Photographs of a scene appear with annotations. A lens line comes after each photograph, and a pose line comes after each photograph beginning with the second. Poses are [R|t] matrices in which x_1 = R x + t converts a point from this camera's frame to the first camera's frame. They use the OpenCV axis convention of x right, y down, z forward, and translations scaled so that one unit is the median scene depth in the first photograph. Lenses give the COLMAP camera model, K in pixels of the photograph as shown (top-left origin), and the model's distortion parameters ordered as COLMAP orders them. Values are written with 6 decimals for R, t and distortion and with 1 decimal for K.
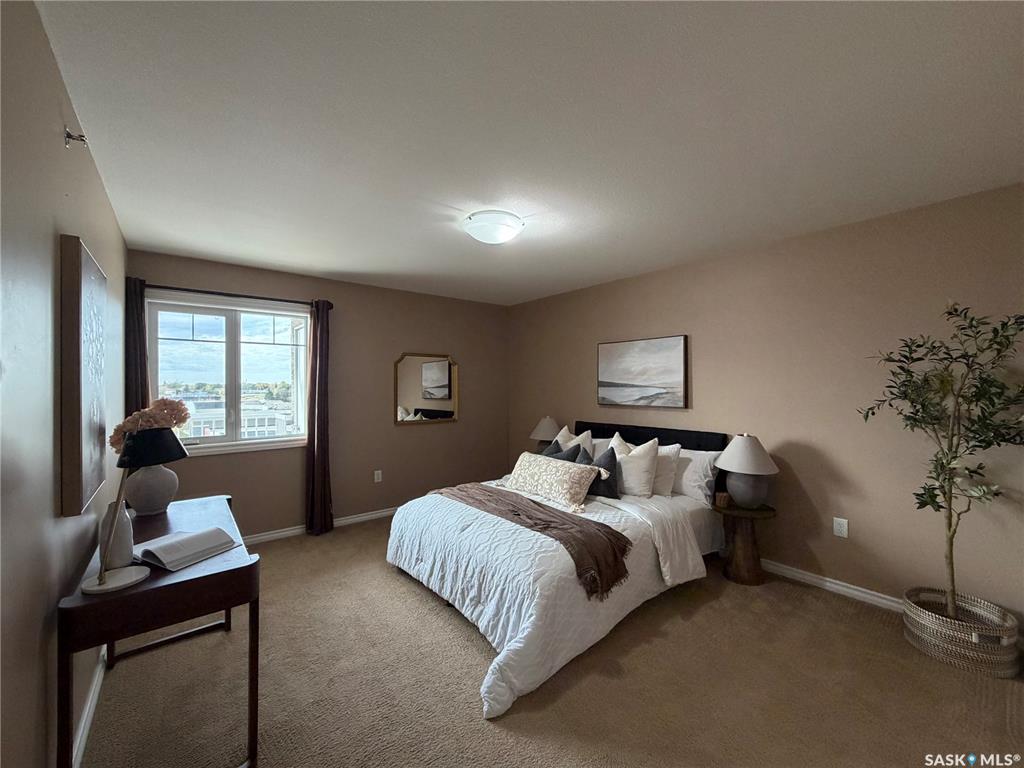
lens RADIAL K [[406.8, 0, 509.6], [0, 406.8, 384.7], [0, 0, 1]] dist [-0.000154, 0.000144]
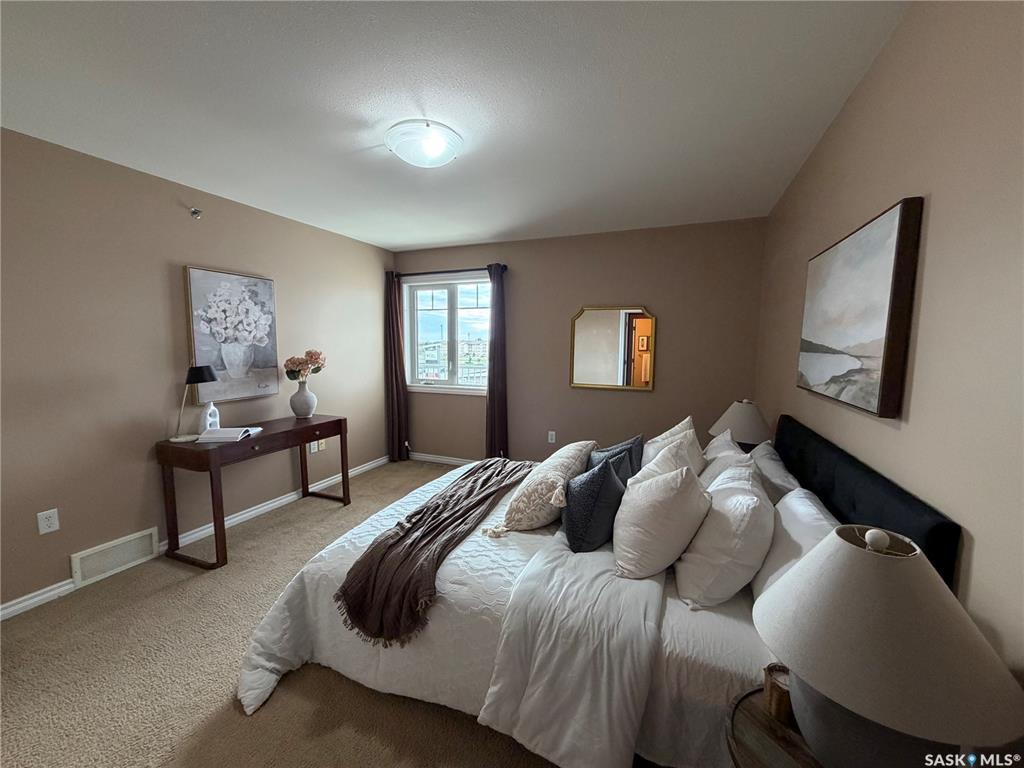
lens RADIAL K [[406.8, 0, 509.6], [0, 406.8, 384.7], [0, 0, 1]] dist [-0.000154, 0.000144]
pose [[0.483017, 0.097674, -0.870146, 0.556888], [-0.007938, 0.994207, 0.107193, -0.004601], [0.875575, -0.044869, 0.480994, 0.528357]]
